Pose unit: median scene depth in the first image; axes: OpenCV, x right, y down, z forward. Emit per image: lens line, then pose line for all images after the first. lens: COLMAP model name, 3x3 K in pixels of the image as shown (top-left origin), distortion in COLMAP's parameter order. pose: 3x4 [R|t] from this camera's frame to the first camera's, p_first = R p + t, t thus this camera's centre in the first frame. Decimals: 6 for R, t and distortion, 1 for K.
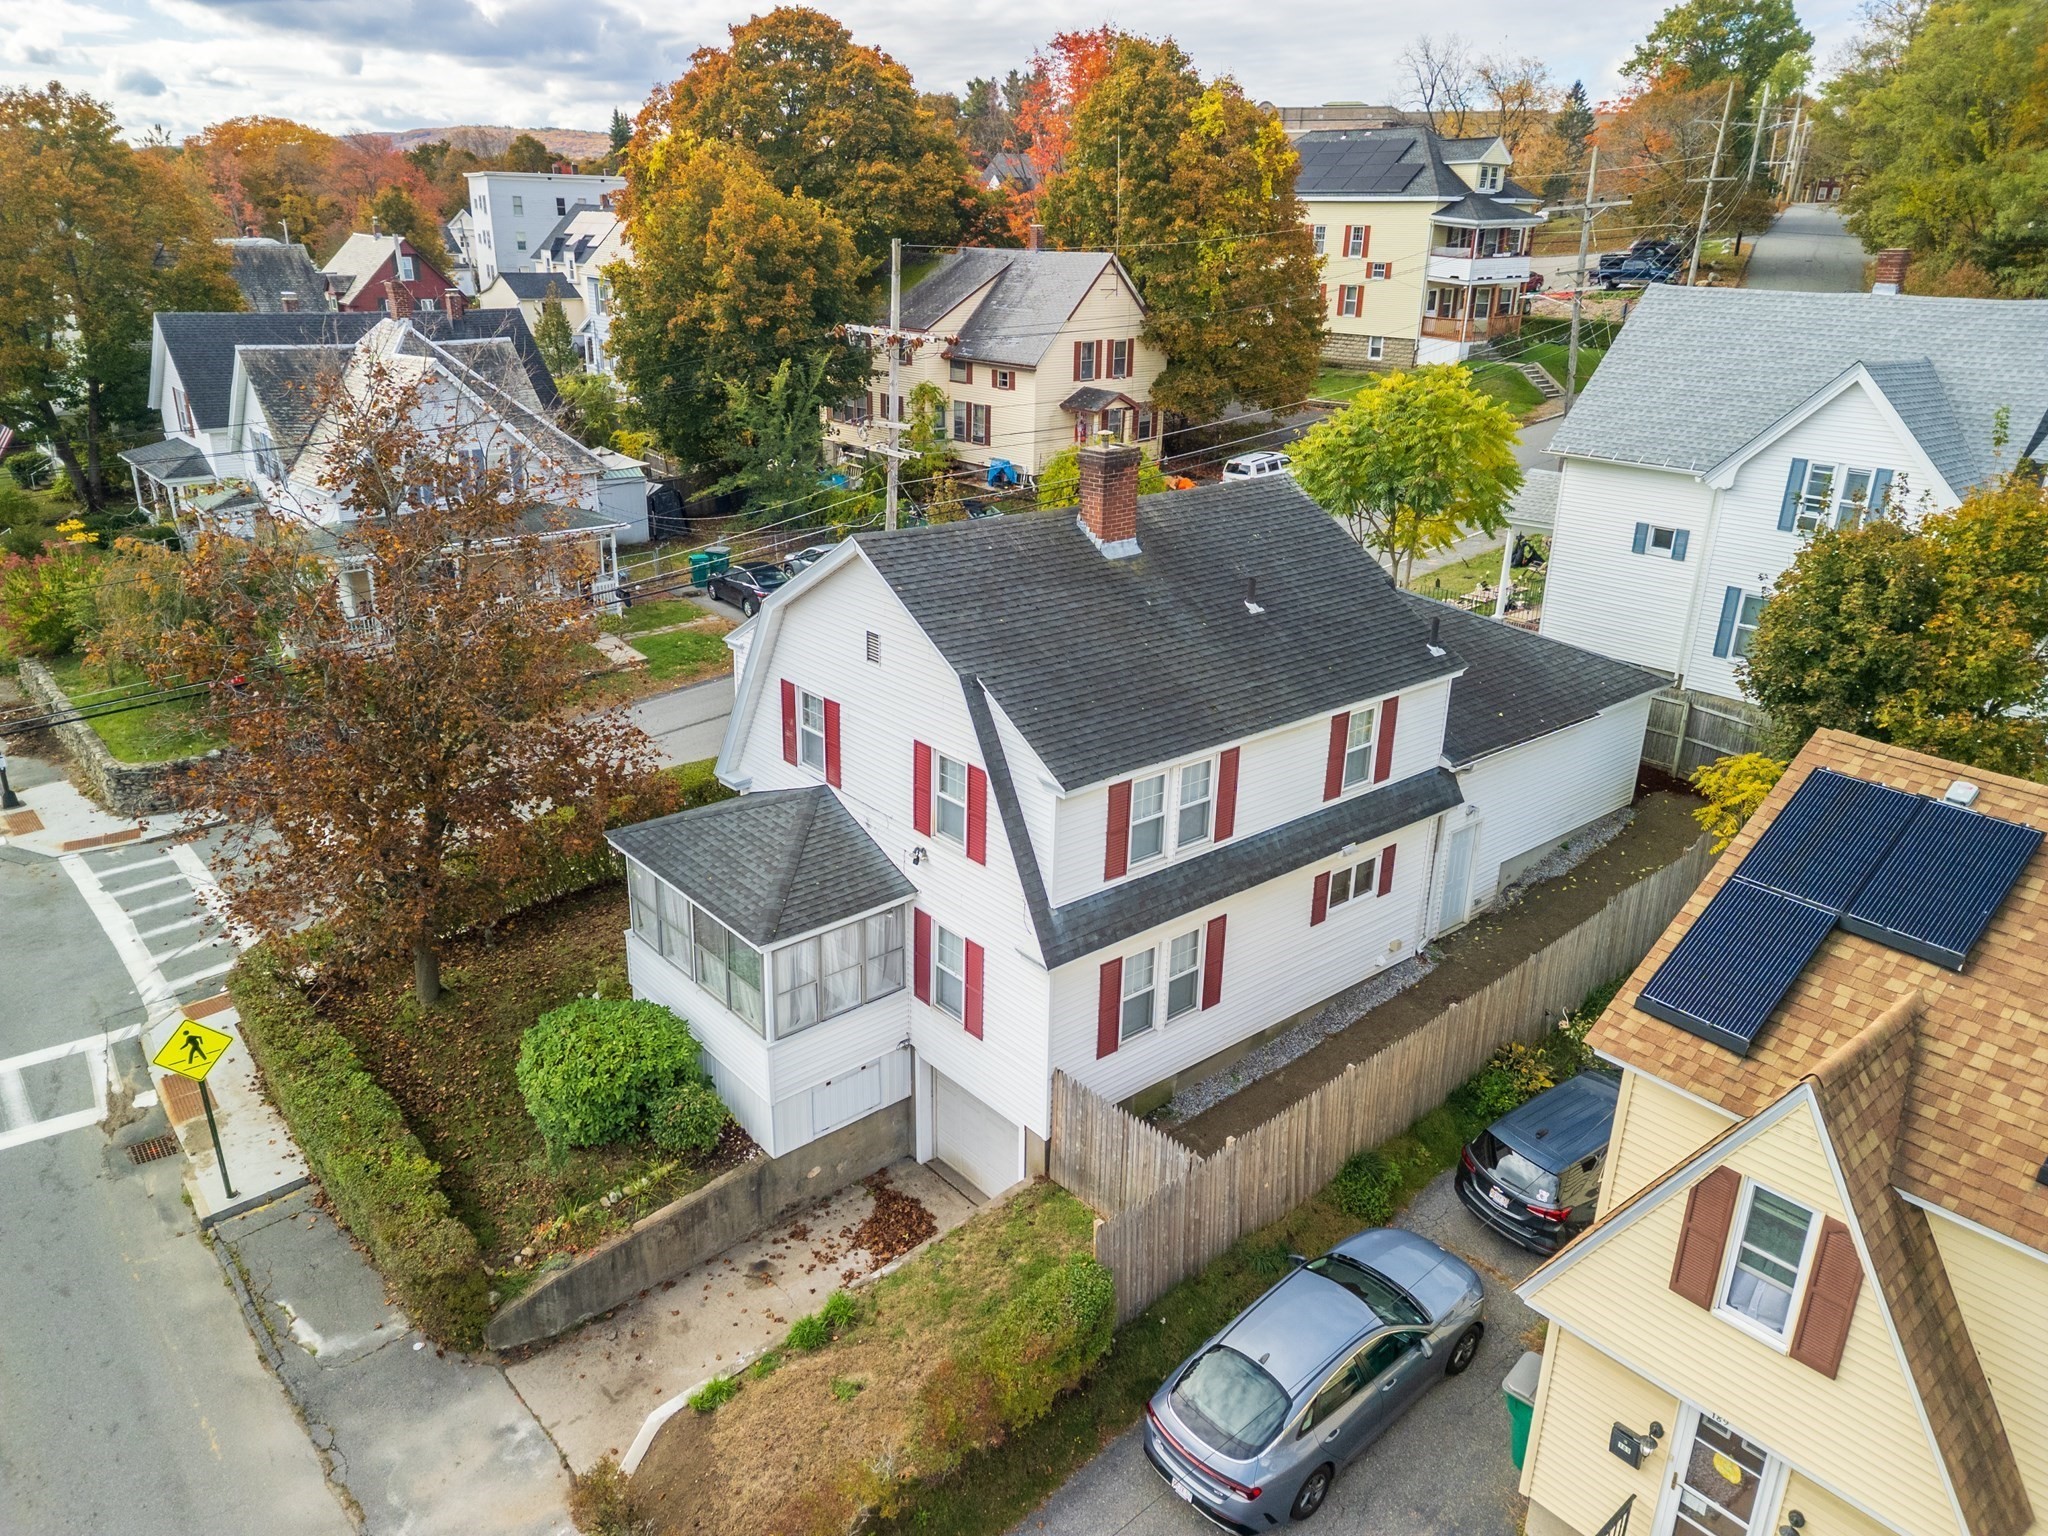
lens RADIAL K [[1442.2, 0, 1022.7], [0, 1442.2, 749.8], [0, 0, 1]] dist [0.061620, -0.033323]
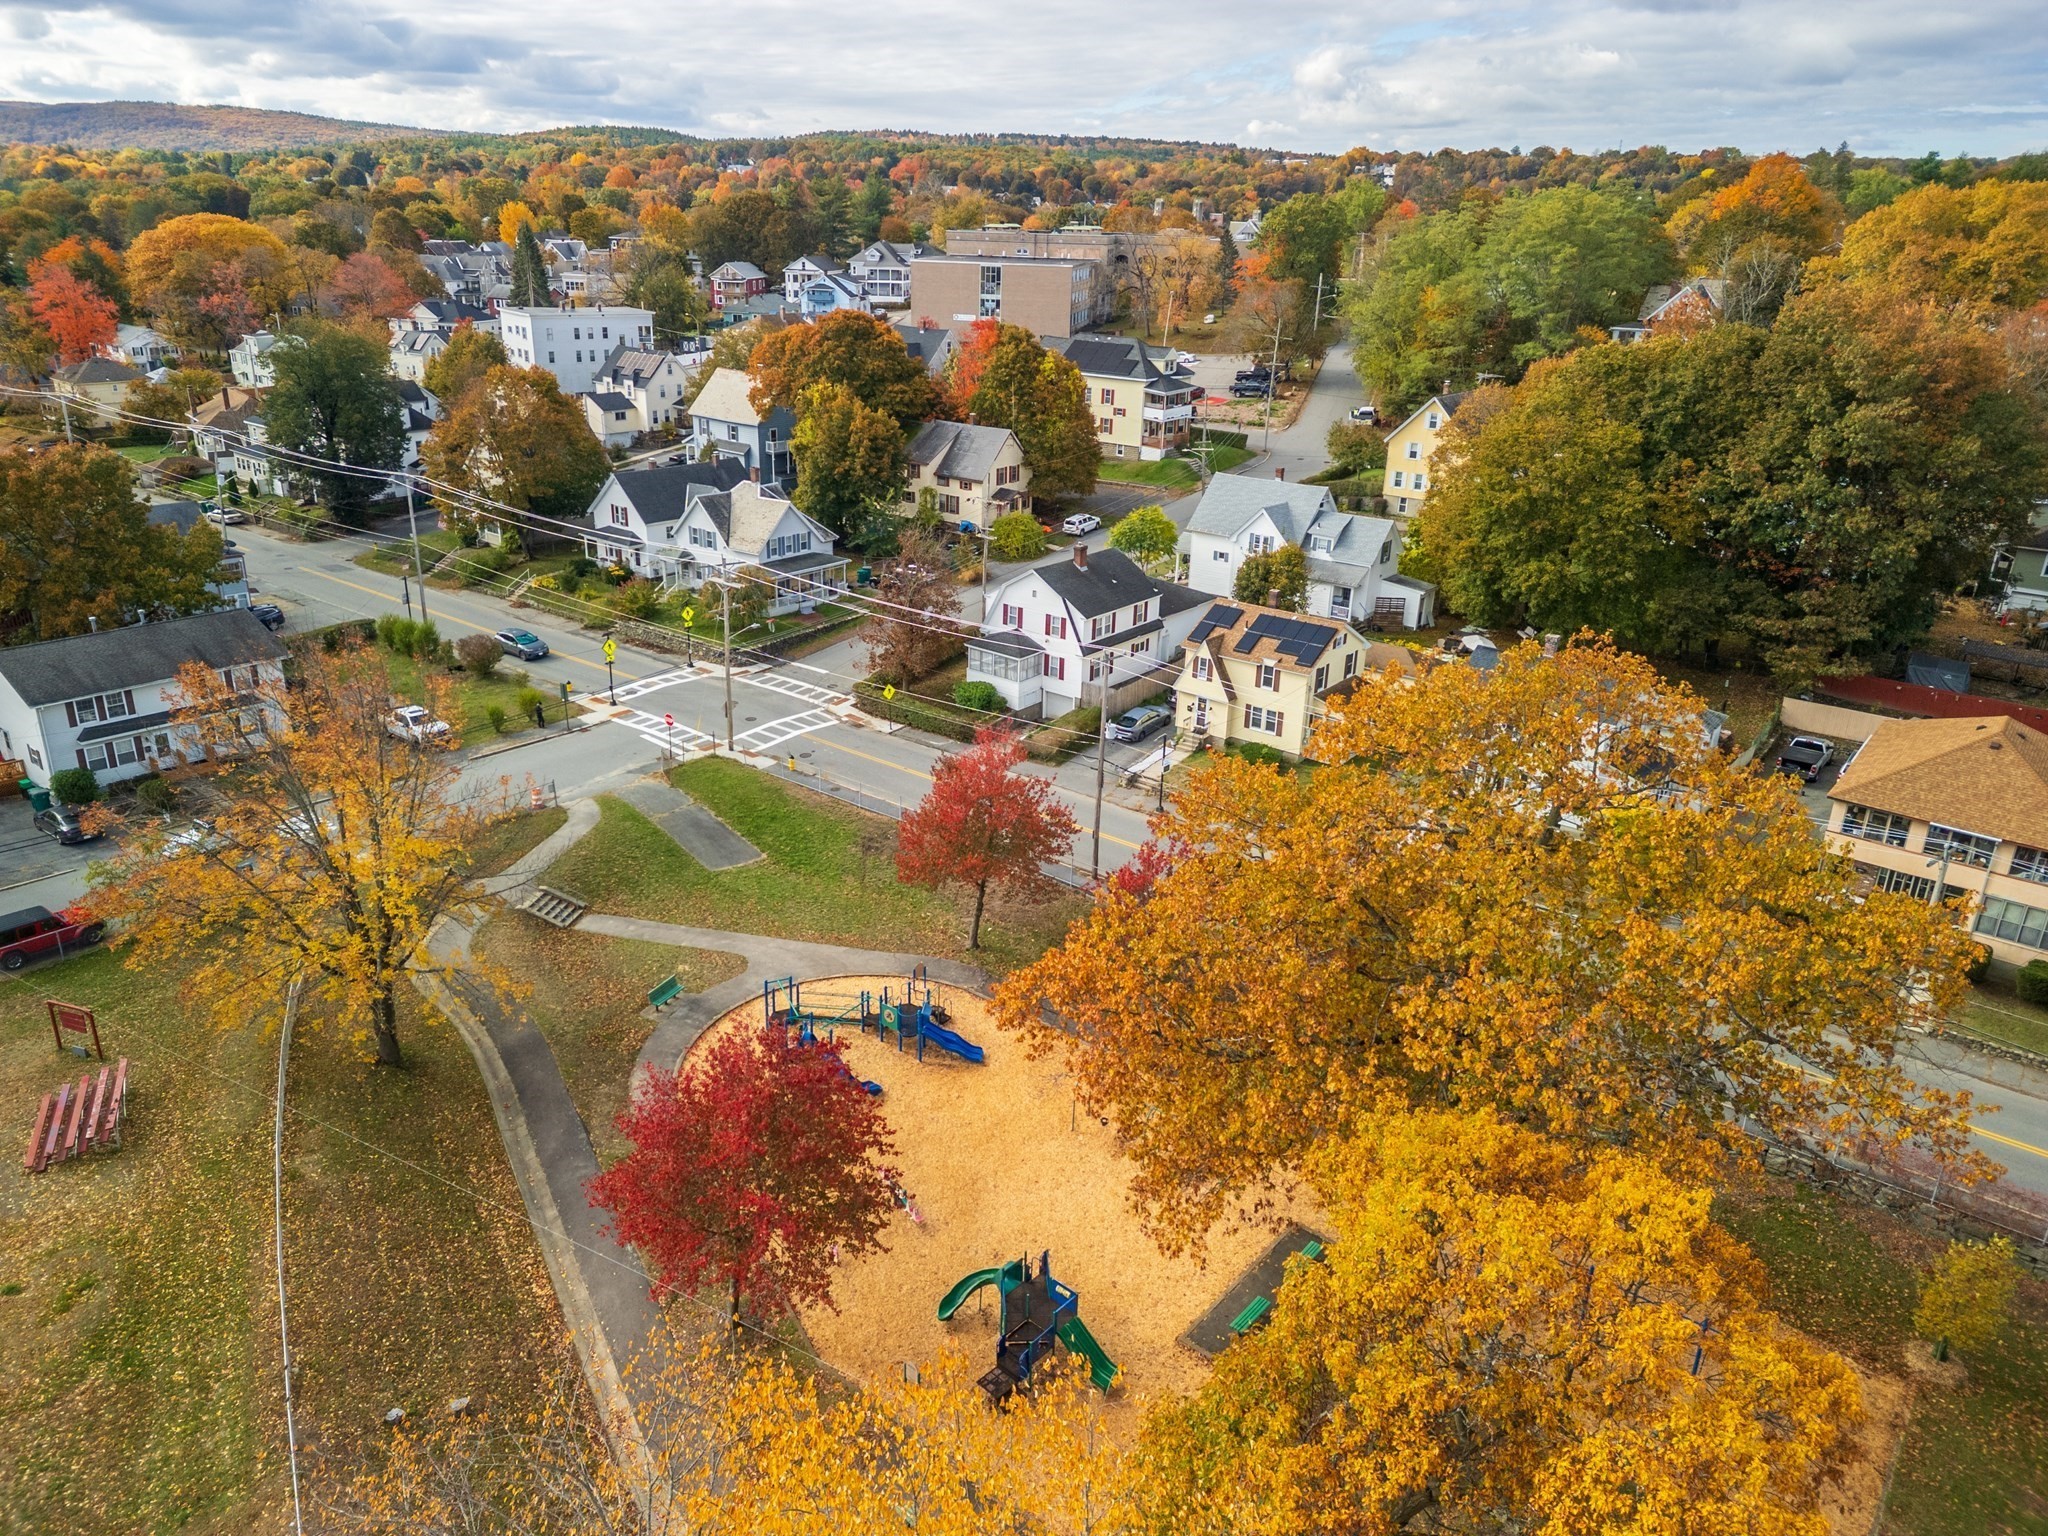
lens RADIAL K [[1442.2, 0, 1020.7], [0, 1442.2, 782.8], [0, 0, 1]] dist [0.061620, -0.033323]
pose [[0.982707, -0.064368, 0.173621, -0.597250], [0.058362, 0.997514, 0.039485, 0.207763], [-0.175731, -0.028669, 0.984021, -2.122679]]
